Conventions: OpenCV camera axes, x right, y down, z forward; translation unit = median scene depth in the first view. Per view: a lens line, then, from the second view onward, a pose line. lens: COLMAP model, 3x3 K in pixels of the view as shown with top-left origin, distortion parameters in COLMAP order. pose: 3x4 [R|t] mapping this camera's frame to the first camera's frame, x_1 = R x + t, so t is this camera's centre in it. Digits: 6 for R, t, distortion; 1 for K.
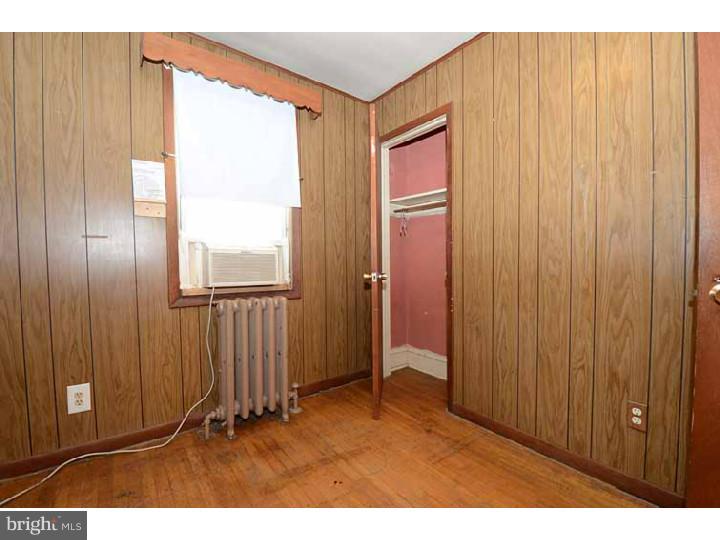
lens RADIAL K [[314.6, 0, 365.4], [0, 314.6, 273.9], [0, 0, 1]] dist [0.018691, -0.017547]
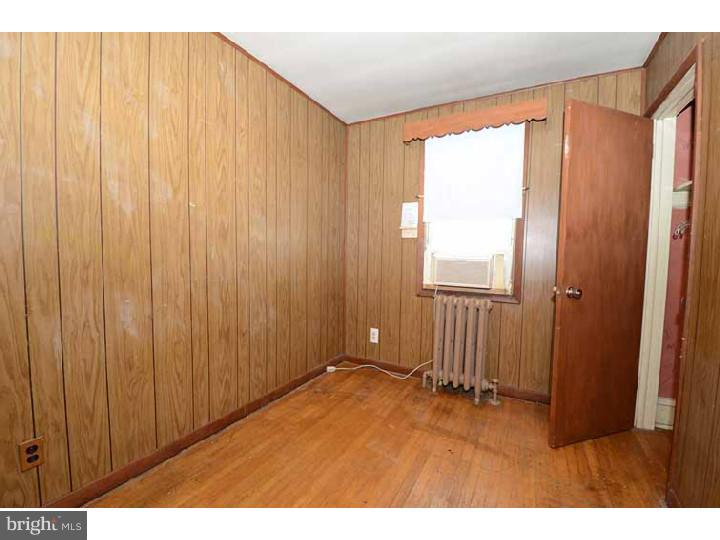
lens RADIAL K [[314.6, 0, 365.4], [0, 314.6, 273.9], [0, 0, 1]] dist [0.018691, -0.017547]
pose [[0.419653, 0.072314, -0.904800, 0.660310], [-0.054513, 0.997030, 0.054401, -0.066696], [0.906046, 0.026494, 0.422349, 0.119325]]
